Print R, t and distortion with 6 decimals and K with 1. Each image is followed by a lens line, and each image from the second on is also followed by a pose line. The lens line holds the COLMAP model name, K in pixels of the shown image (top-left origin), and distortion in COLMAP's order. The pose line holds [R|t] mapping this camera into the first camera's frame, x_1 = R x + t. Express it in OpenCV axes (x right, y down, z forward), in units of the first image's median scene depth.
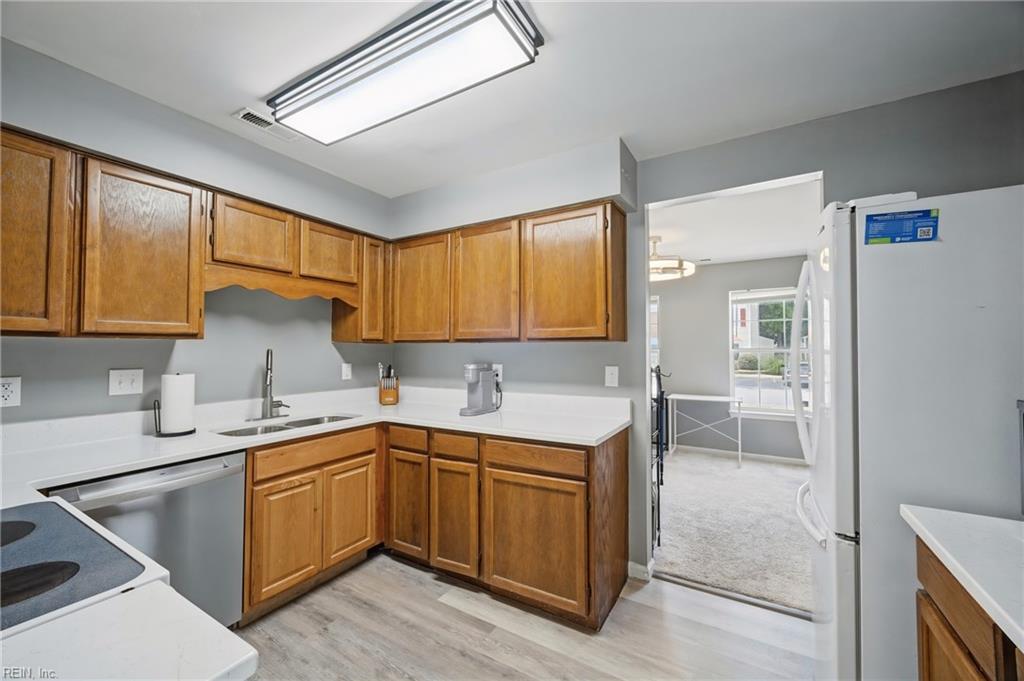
lens RADIAL K [[408.3, 0, 507.3], [0, 408.3, 336.3], [0, 0, 1]] dist [-0.002767, 0.000861]
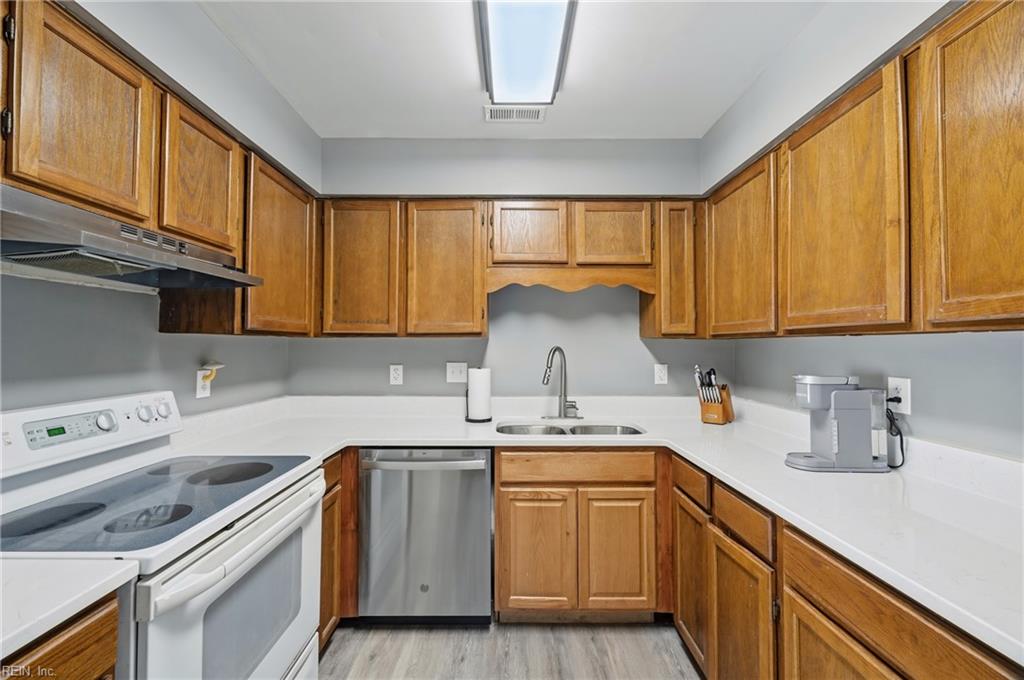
lens RADIAL K [[408.3, 0, 508.5], [0, 408.3, 335.7], [0, 0, 1]] dist [-0.002767, 0.000861]
pose [[0.519306, -0.018813, -0.854381, 0.180612], [0.023559, 0.999693, -0.007693, 0.010921], [0.854263, -0.016133, 0.519590, 0.397550]]
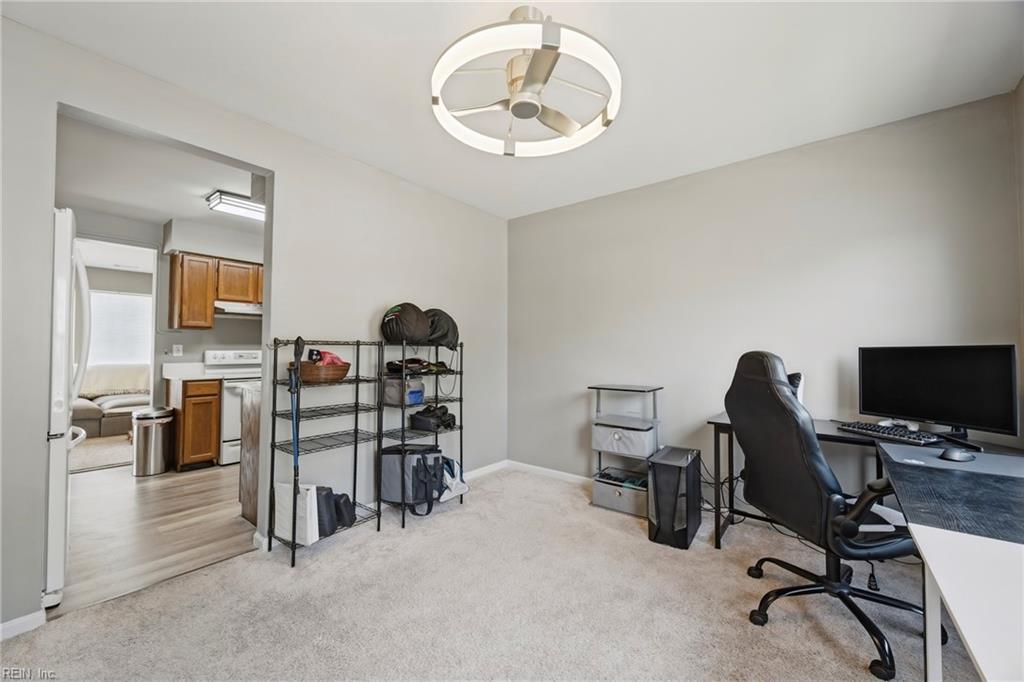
lens RADIAL K [[408.3, 0, 512.2], [0, 408.3, 341.6], [0, 0, 1]] dist [-0.002767, 0.000861]
pose [[-0.120840, -0.030843, -0.992193, 1.253488], [0.028695, 0.998991, -0.034549, 0.139916], [0.992257, -0.032646, -0.119833, 1.692417]]
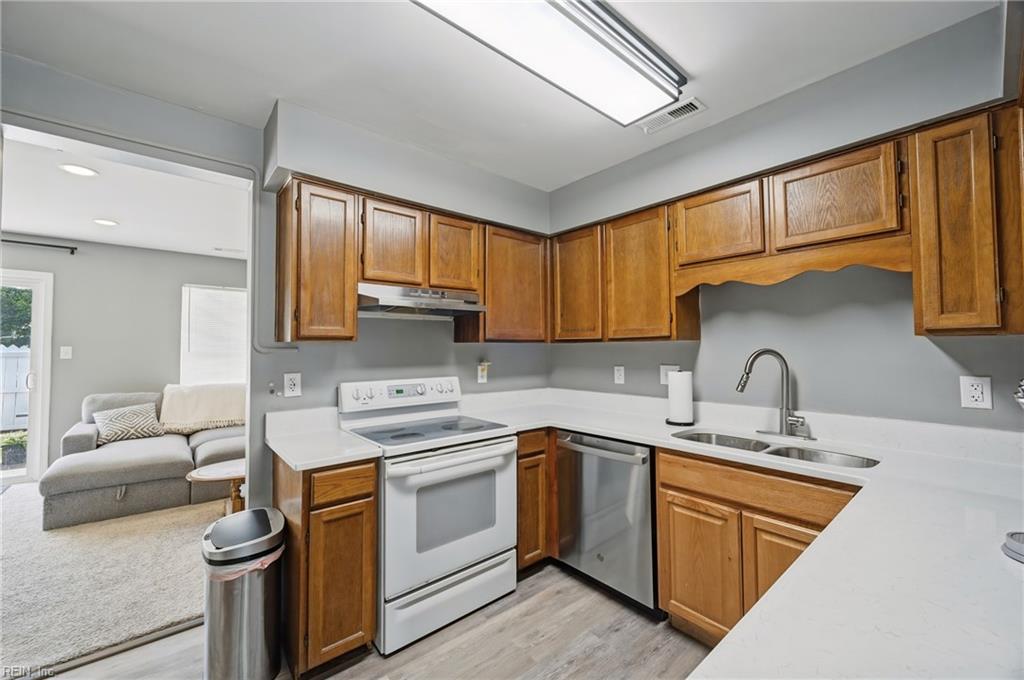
lens RADIAL K [[408.3, 0, 503.0], [0, 408.3, 336.2], [0, 0, 1]] dist [-0.002767, 0.000861]
pose [[-0.326049, -0.027872, -0.944942, 0.357028], [0.033032, 0.998619, -0.040853, 0.020851], [0.944775, -0.044533, -0.324679, 0.756790]]
